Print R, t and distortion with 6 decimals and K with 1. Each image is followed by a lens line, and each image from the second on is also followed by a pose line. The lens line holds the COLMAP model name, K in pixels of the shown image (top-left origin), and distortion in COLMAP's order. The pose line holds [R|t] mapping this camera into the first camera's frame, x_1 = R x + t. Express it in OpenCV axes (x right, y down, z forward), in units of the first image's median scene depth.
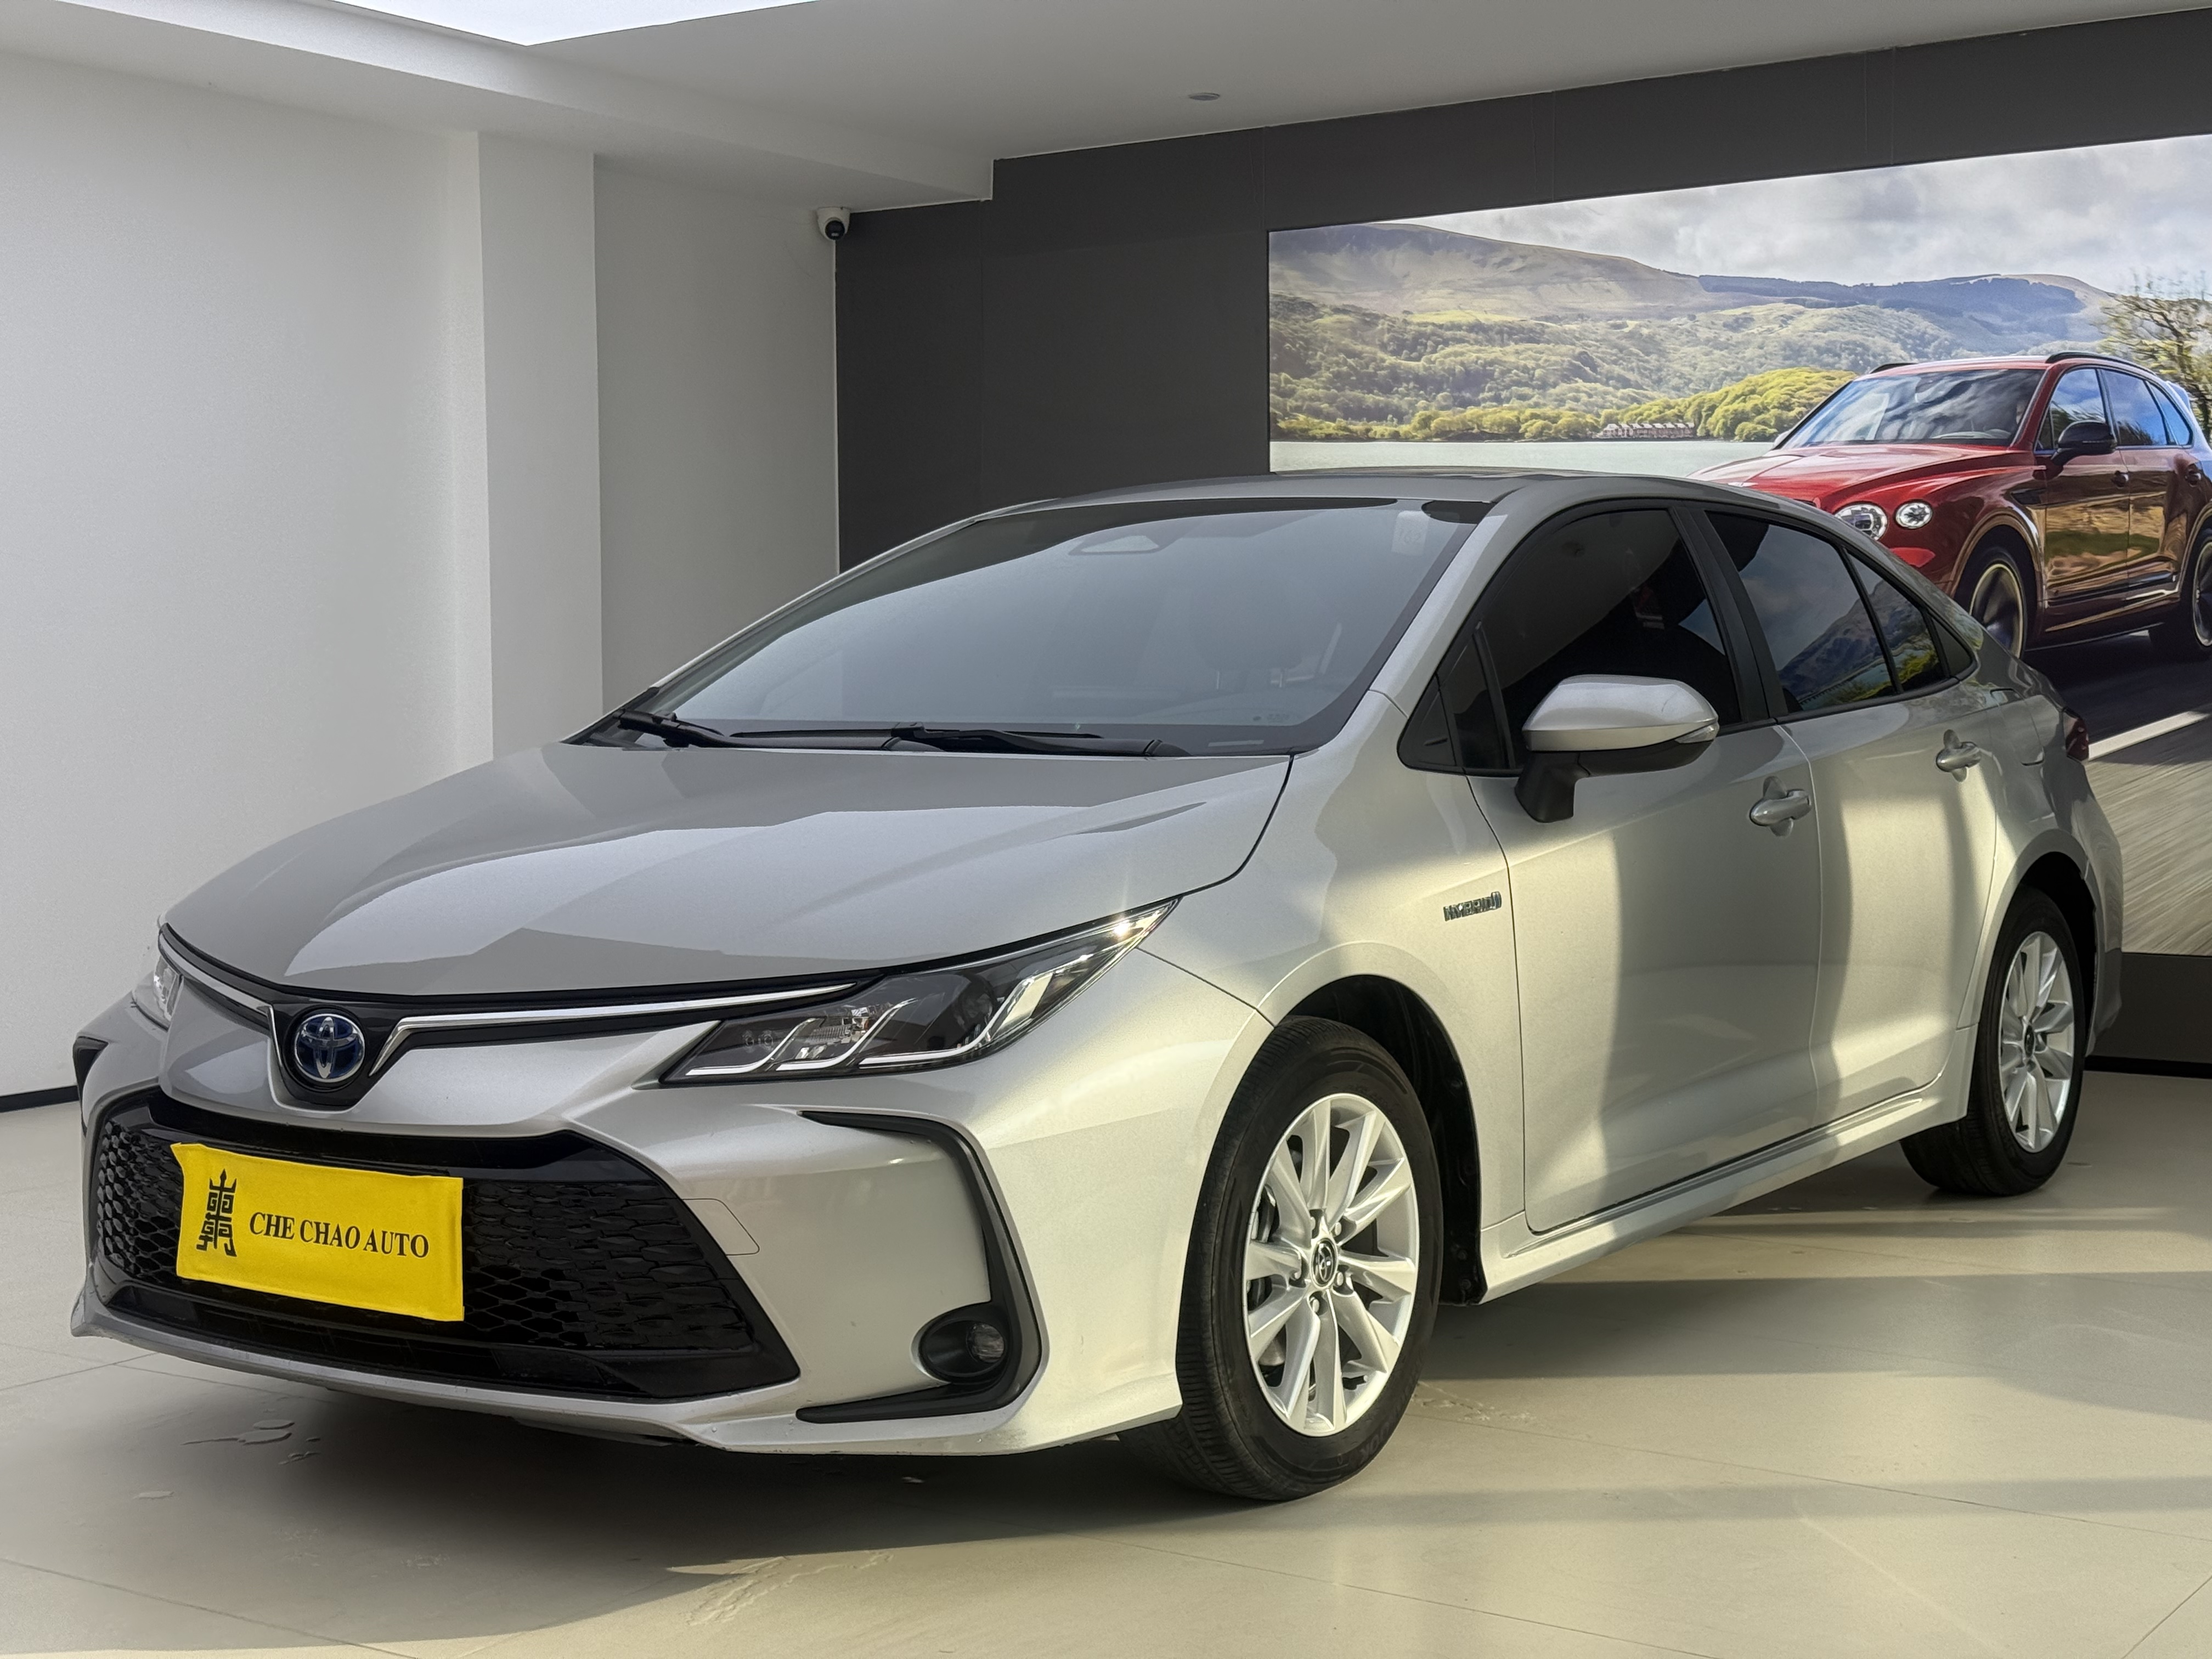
lens RADIAL K [[3089.2, 0, 1115.2], [0, 3089.2, 834.4], [0, 0, 1]] dist [0.136592, 0.000000]
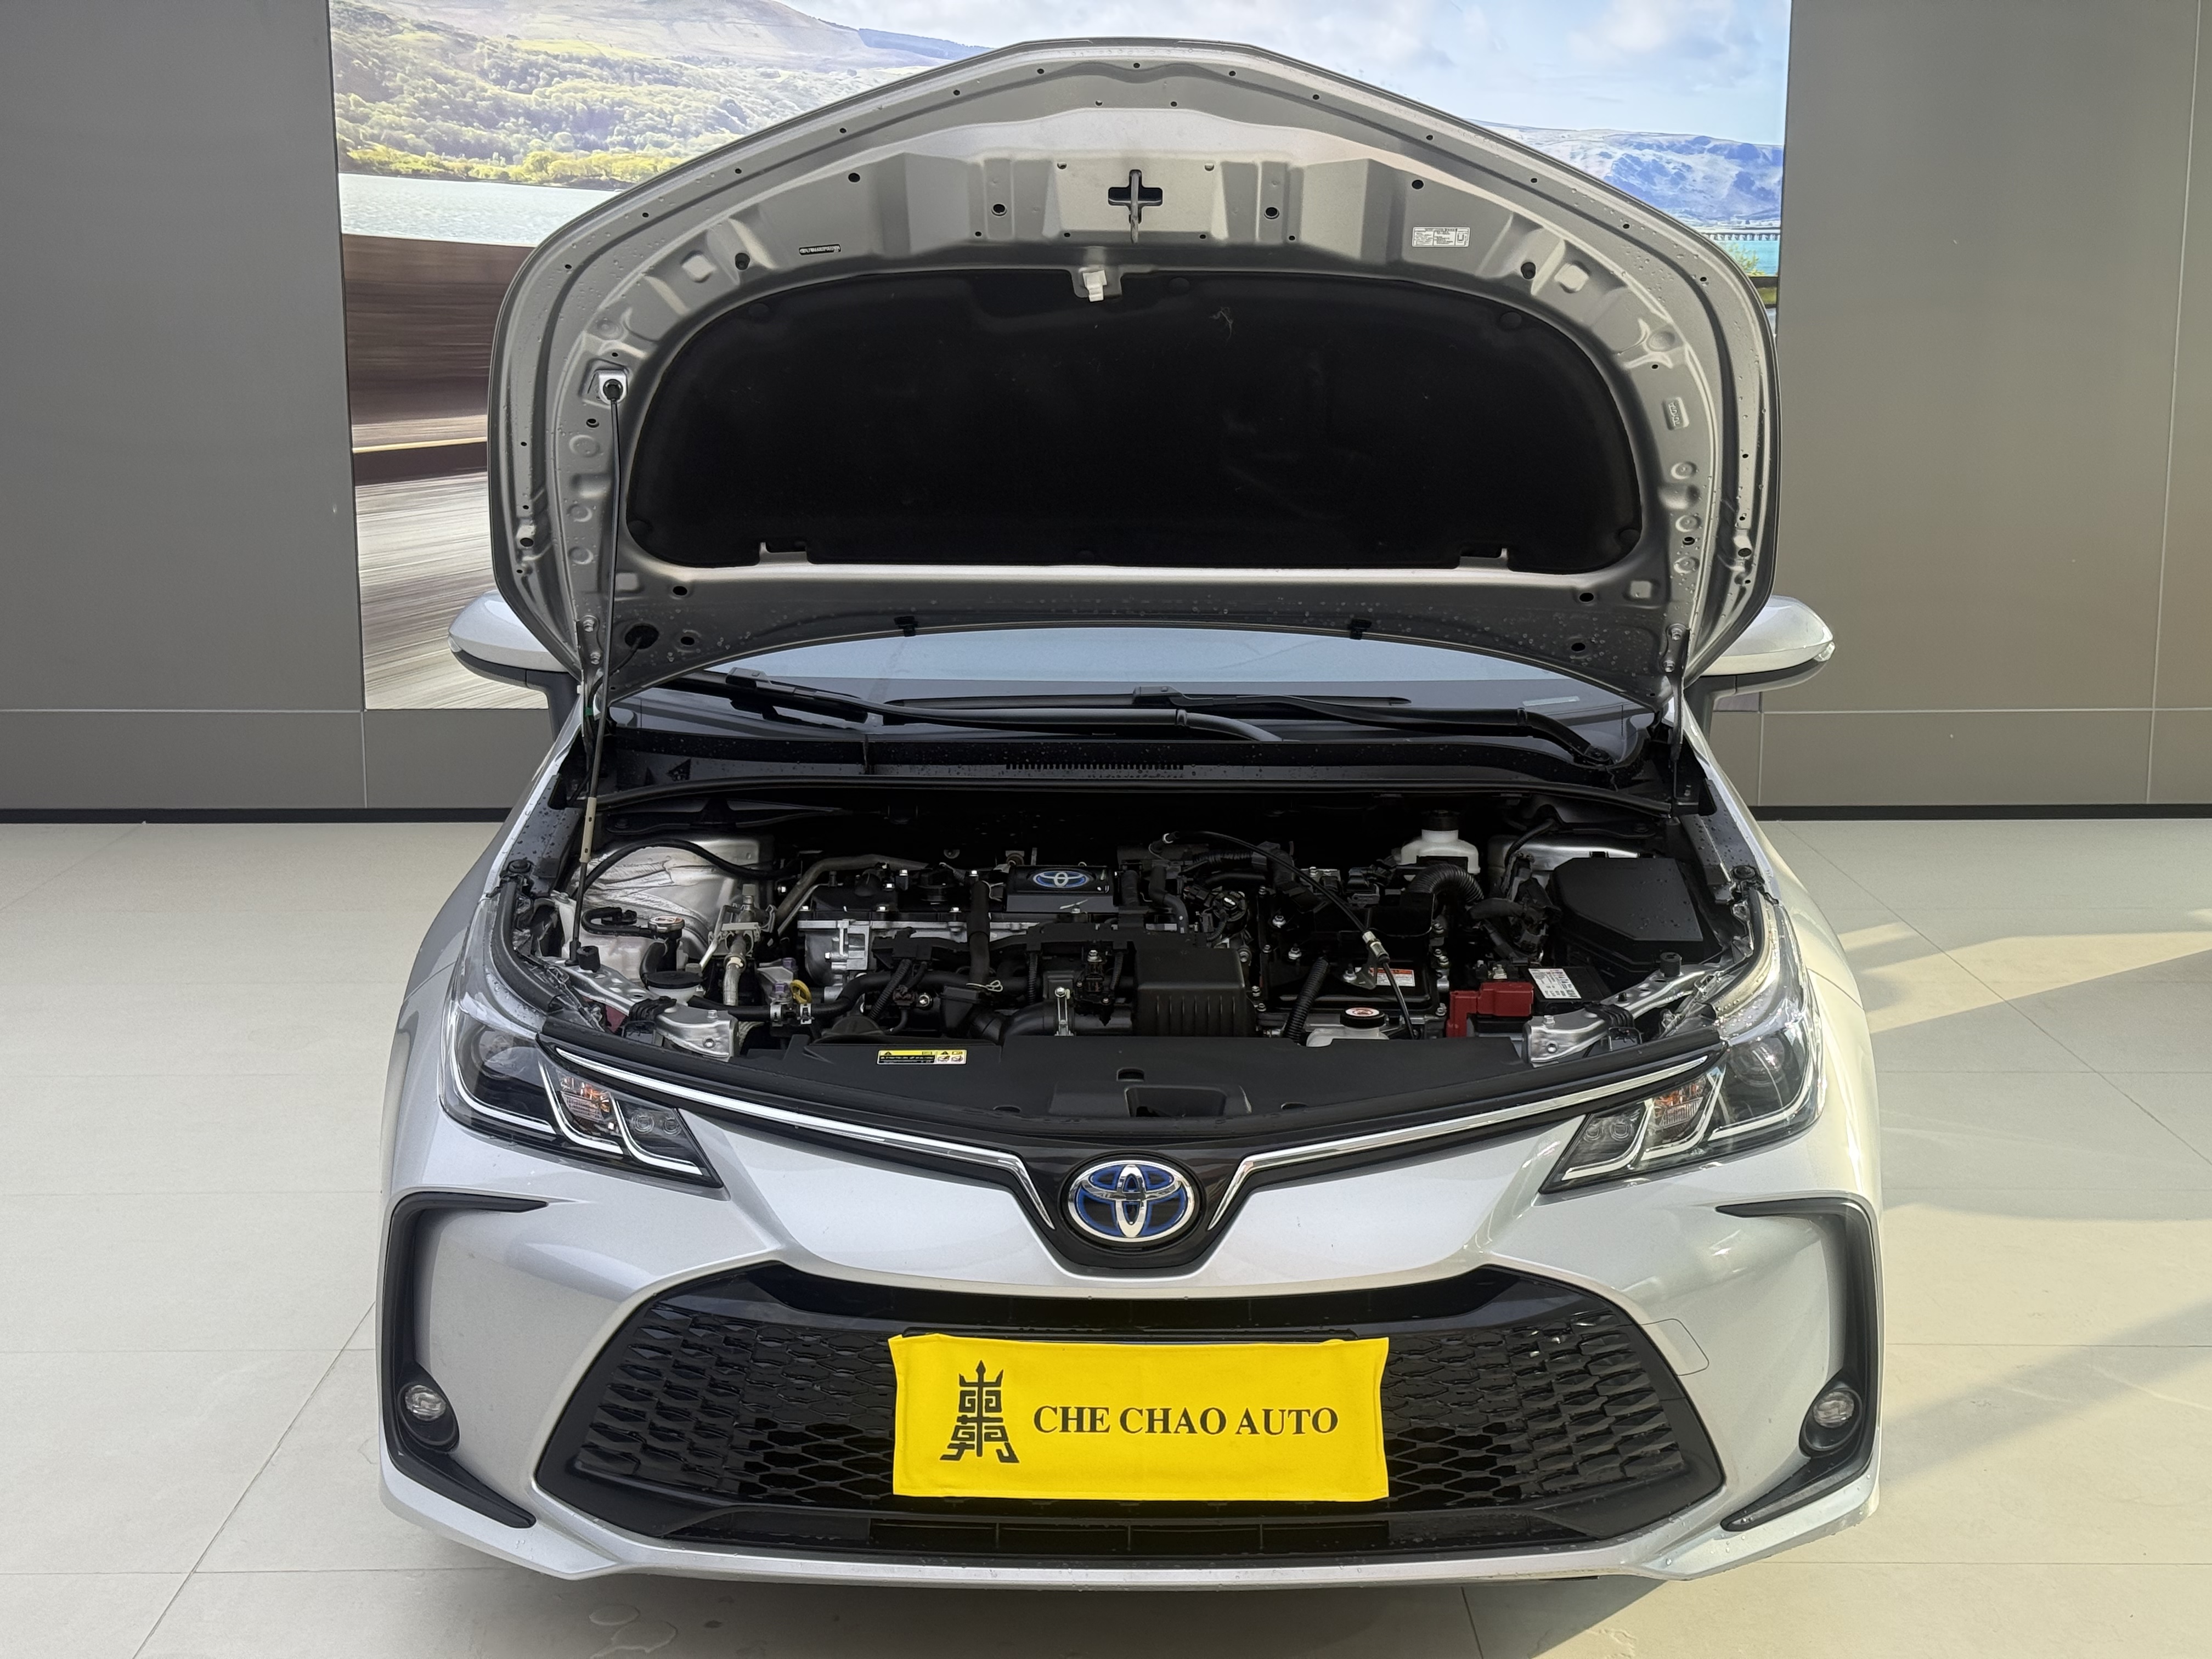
lens RADIAL K [[3089.2, 0, 1116.2], [0, 3089.2, 847.4], [0, 0, 1]] dist [0.136592, 0.000000]
pose [[0.820615, -0.098422, 0.562942, -0.523179], [0.023846, 0.990097, 0.138343, -0.102297], [-0.570983, -0.100102, 0.814836, 0.250348]]
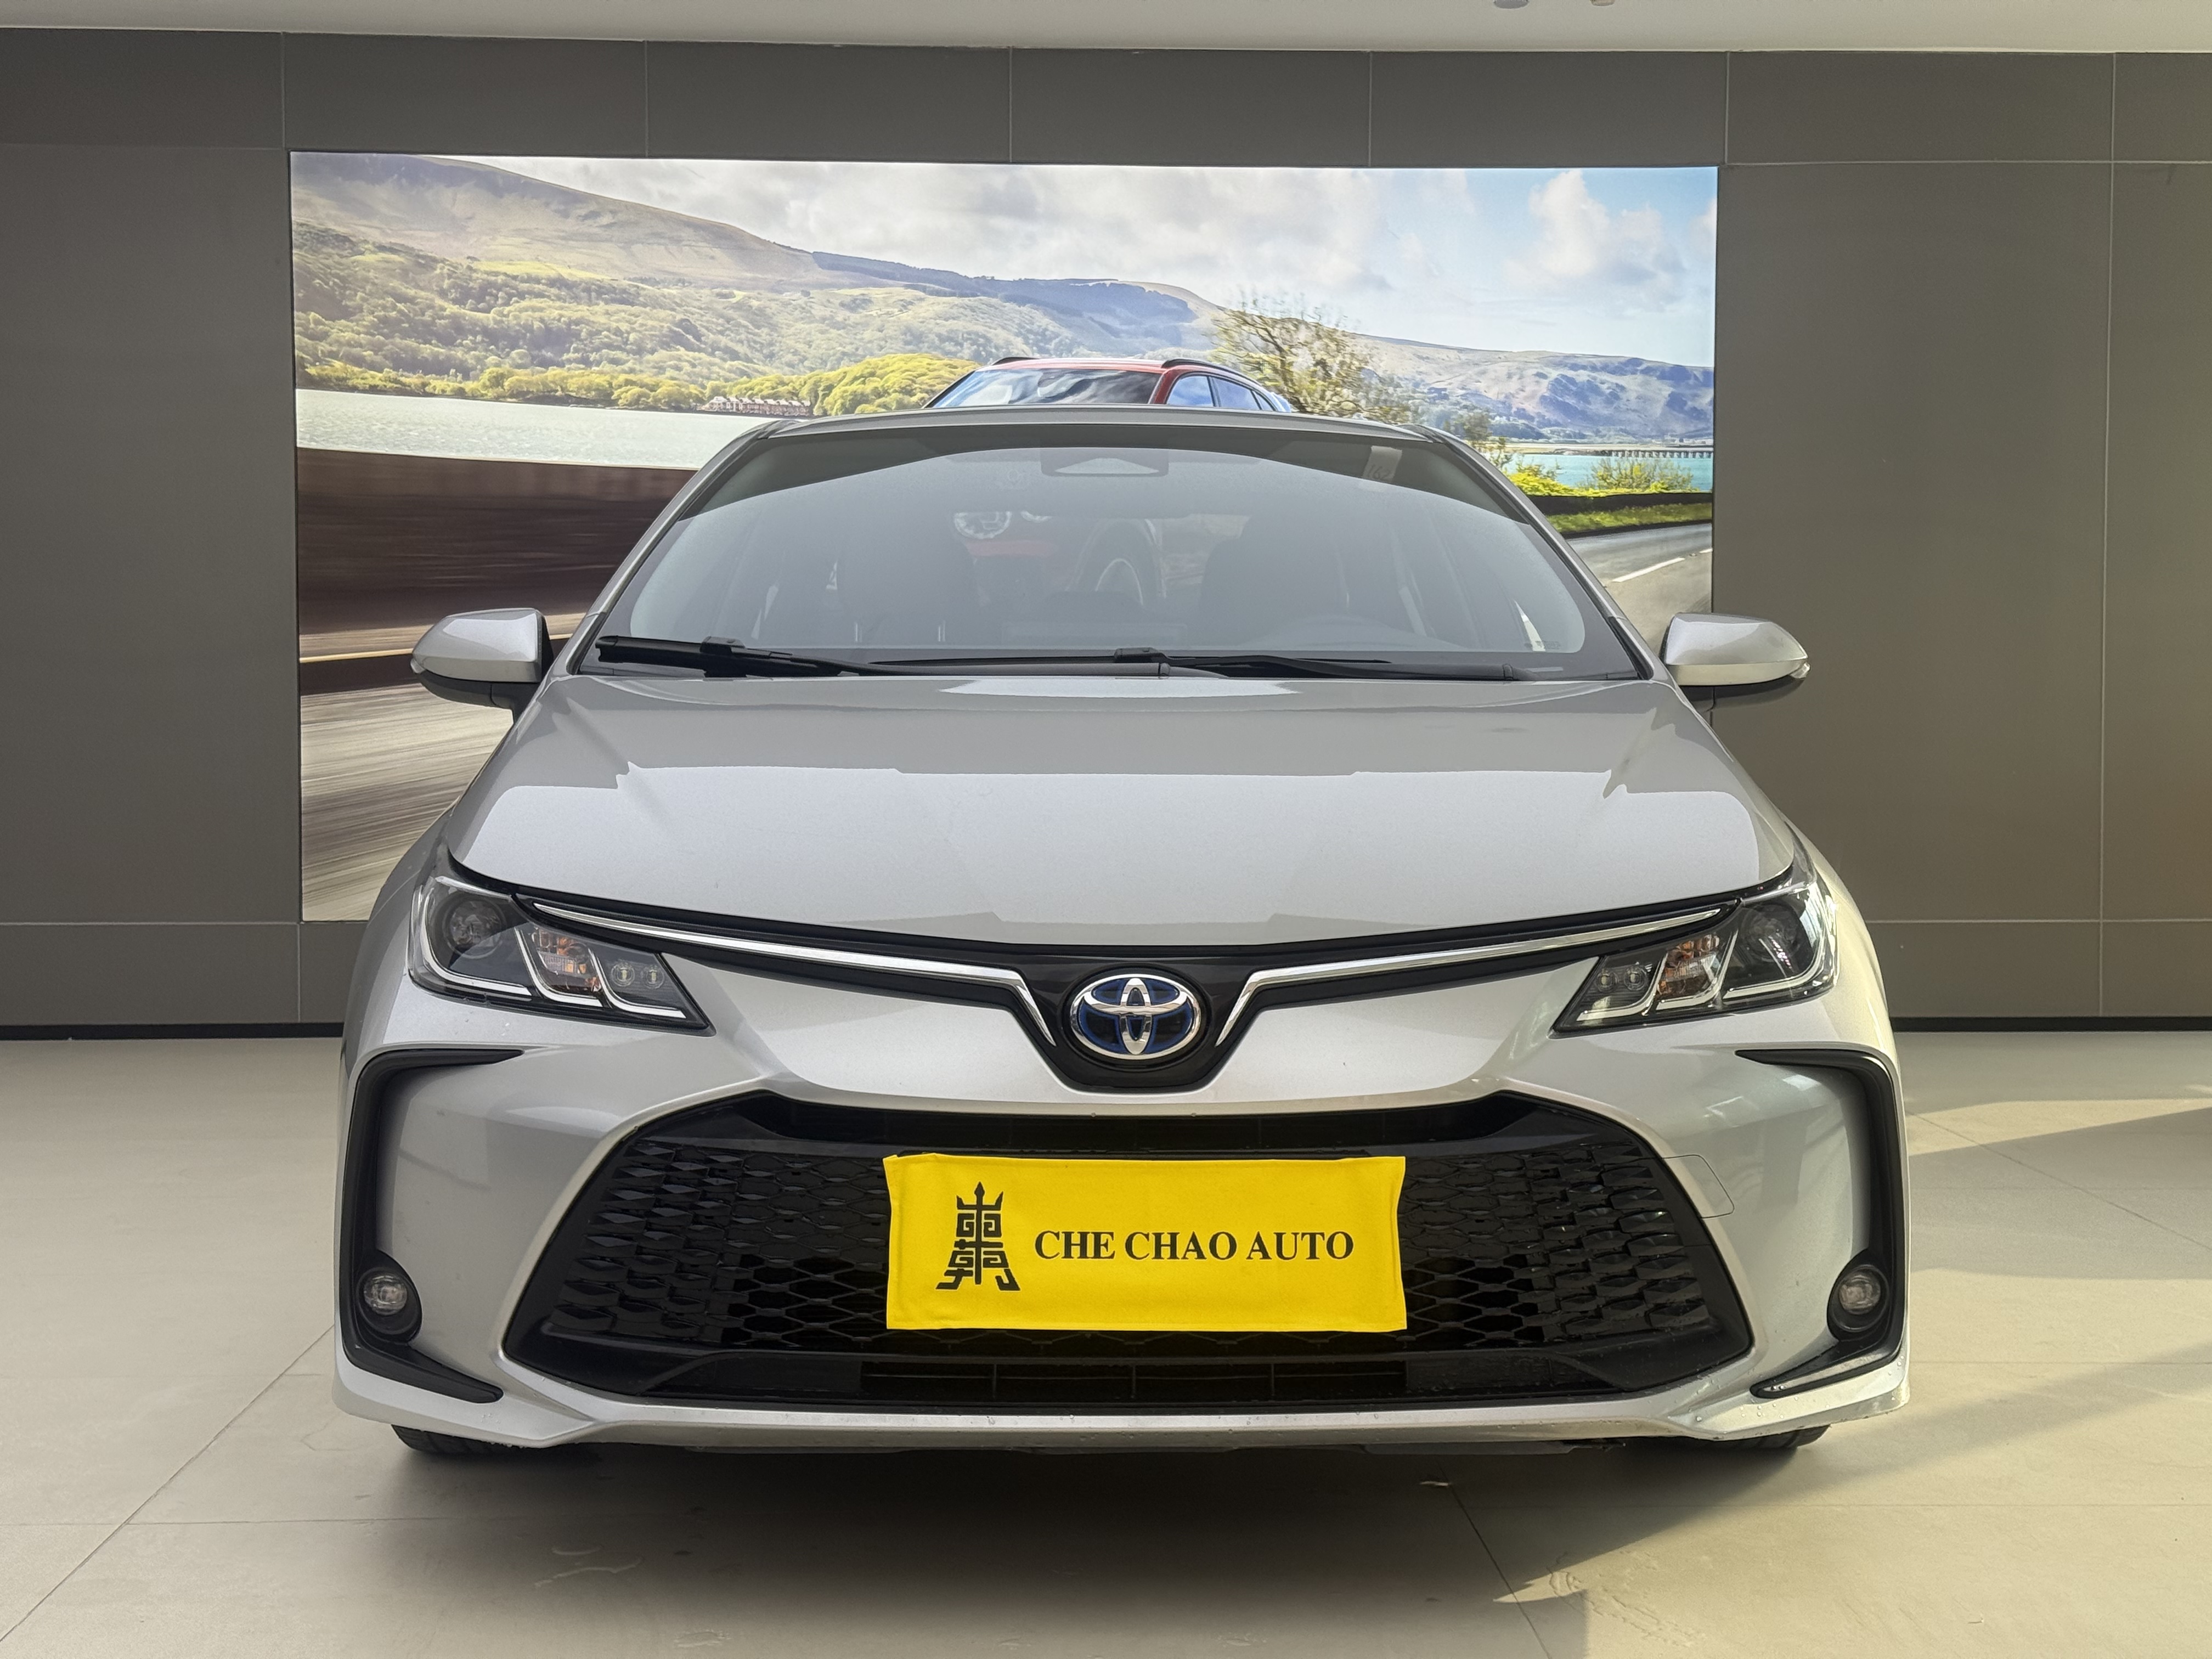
lens RADIAL K [[3089.2, 0, 1110.6], [0, 3089.2, 839.8], [0, 0, 1]] dist [0.136592, 0.000000]
pose [[0.806398, -0.018804, 0.591074, -0.534293], [0.025547, 0.999669, -0.003051, 0.018742], [-0.590821, 0.017561, 0.806612, 0.267488]]
